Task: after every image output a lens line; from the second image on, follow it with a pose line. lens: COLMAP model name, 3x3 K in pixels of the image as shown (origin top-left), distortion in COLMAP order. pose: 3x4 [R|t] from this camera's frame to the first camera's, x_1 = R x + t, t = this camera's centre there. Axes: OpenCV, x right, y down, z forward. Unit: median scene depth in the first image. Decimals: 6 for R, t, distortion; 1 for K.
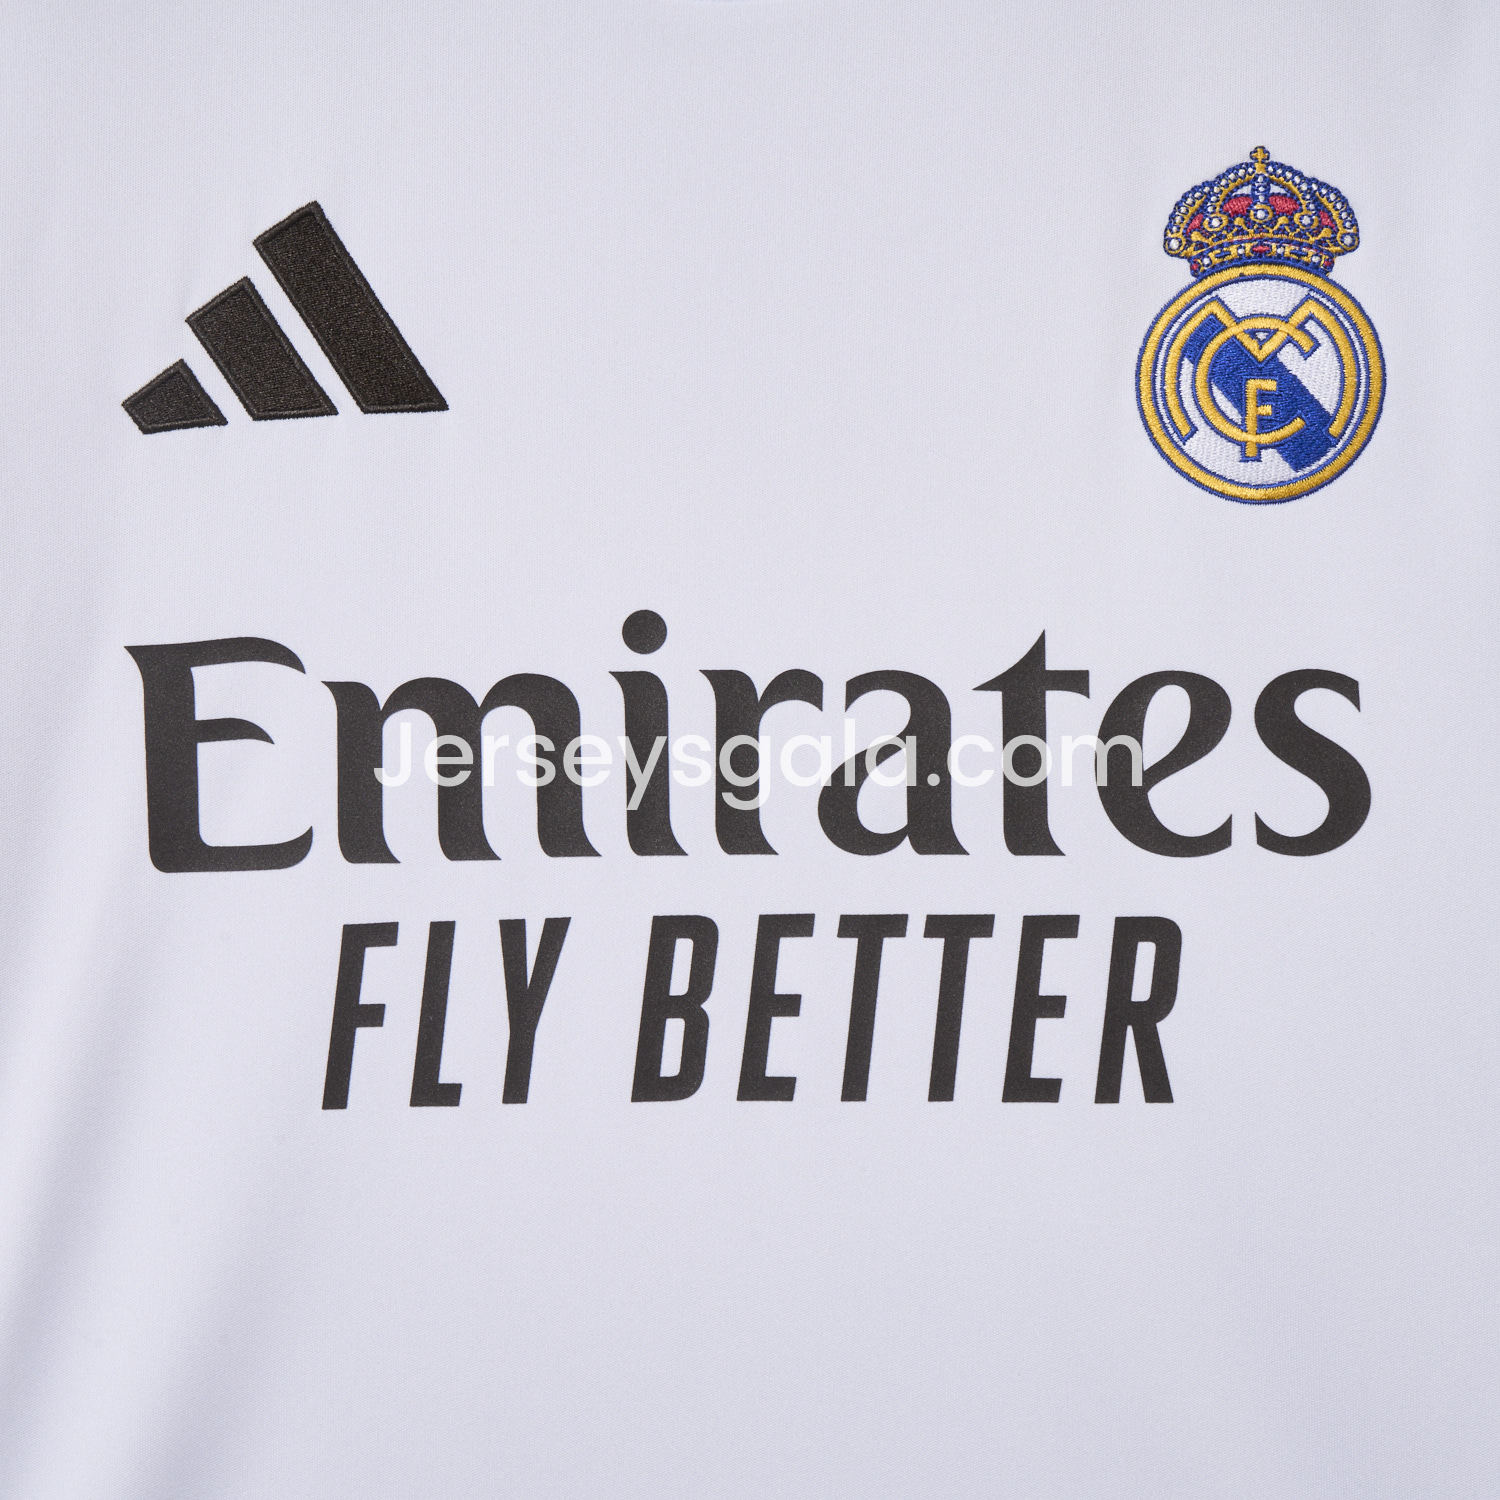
lens RADIAL K [[3301.4, 0, 750.0], [0, 3301.4, 750.0], [0, 0, 1]] dist [-0.019618, 0.056961]
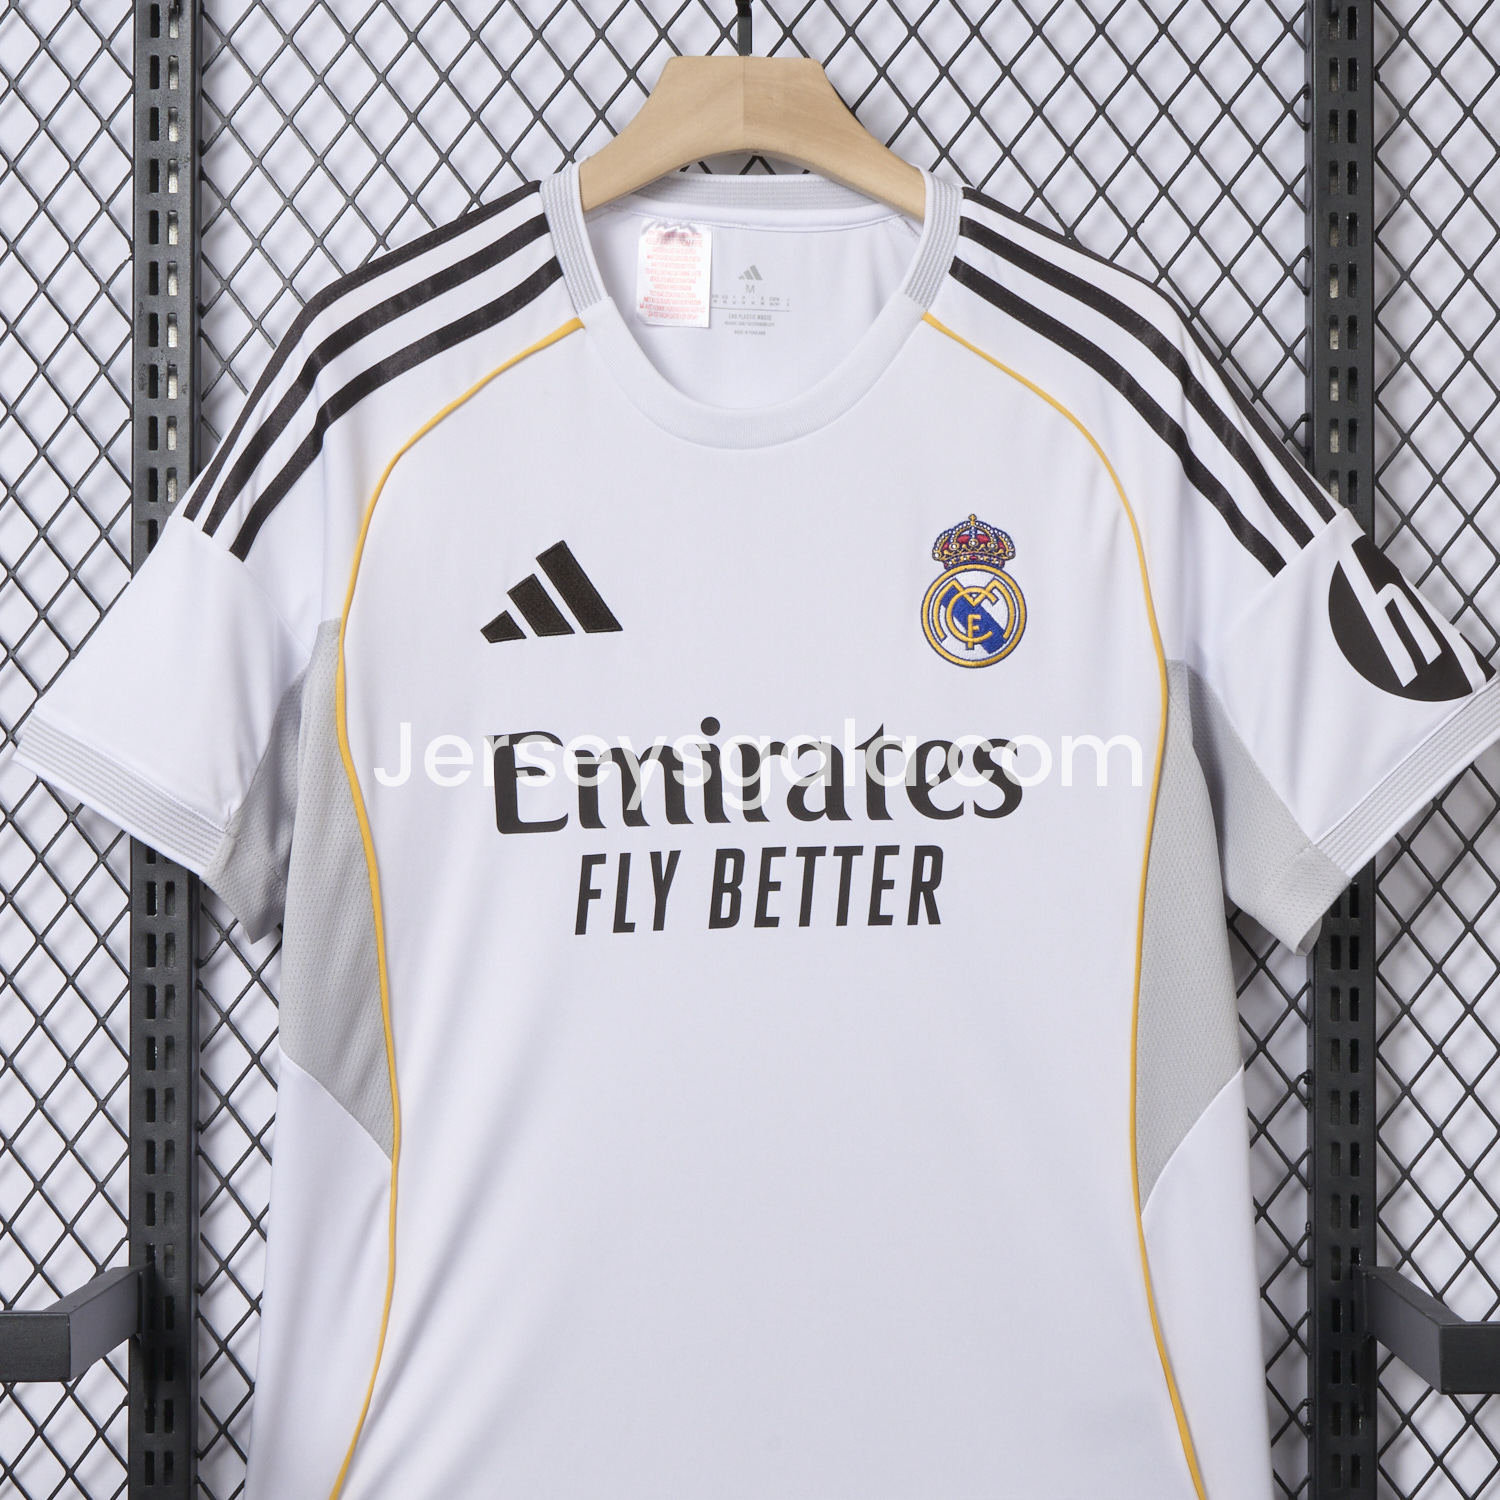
lens RADIAL K [[3301.4, 0, 750.0], [0, 3301.4, 750.0], [0, 0, 1]] dist [-0.019618, 0.056961]
pose [[0.998897, -0.018538, 0.043141, -0.105151], [0.016274, 0.998501, 0.052254, -0.140675], [-0.044045, -0.051495, 0.997702, -1.318801]]
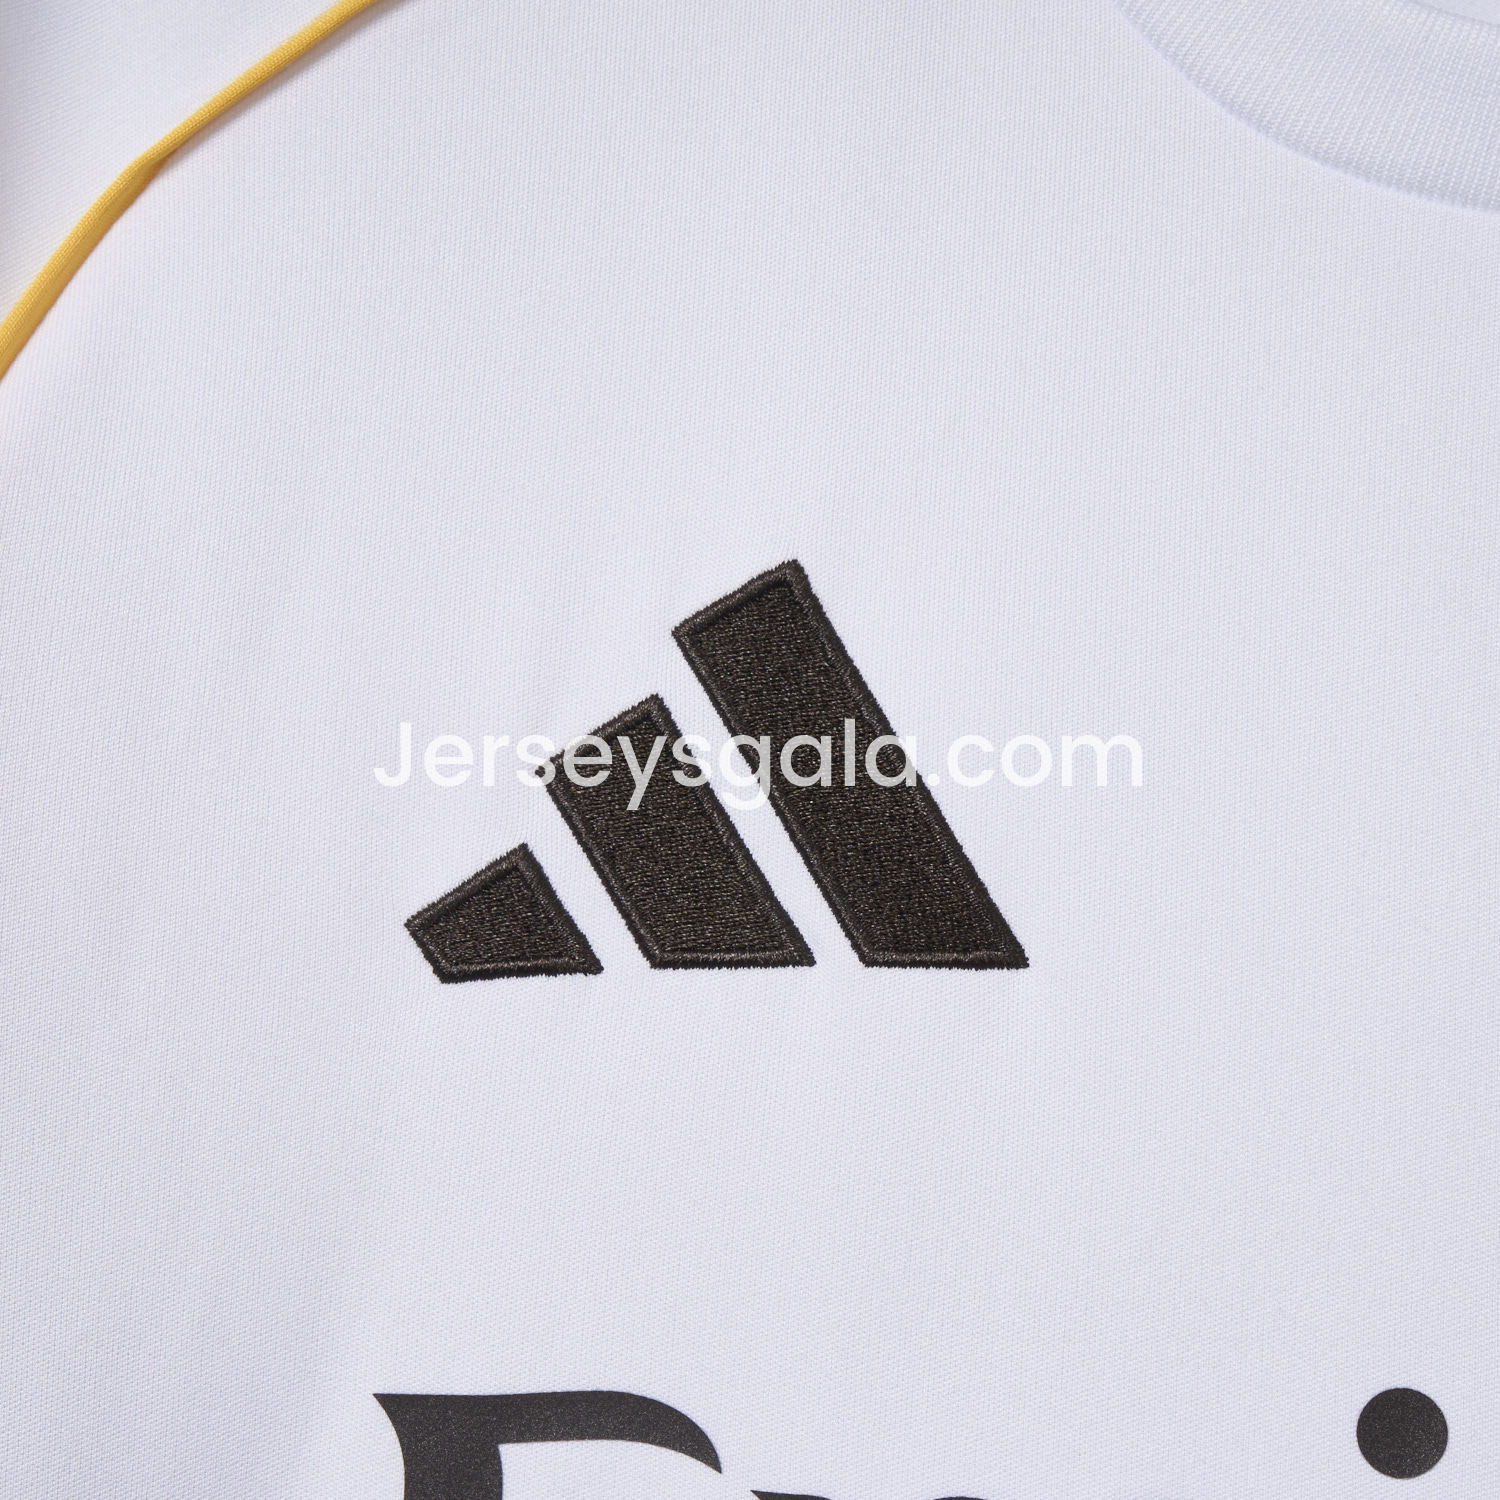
lens RADIAL K [[3301.4, 0, 750.0], [0, 3301.4, 750.0], [0, 0, 1]] dist [-0.019618, 0.056961]
pose [[0.993261, 0.046072, -0.106351, -0.082559], [-0.061211, 0.987714, -0.143789, -0.060788], [0.098420, 0.149329, 0.983877, 0.491530]]
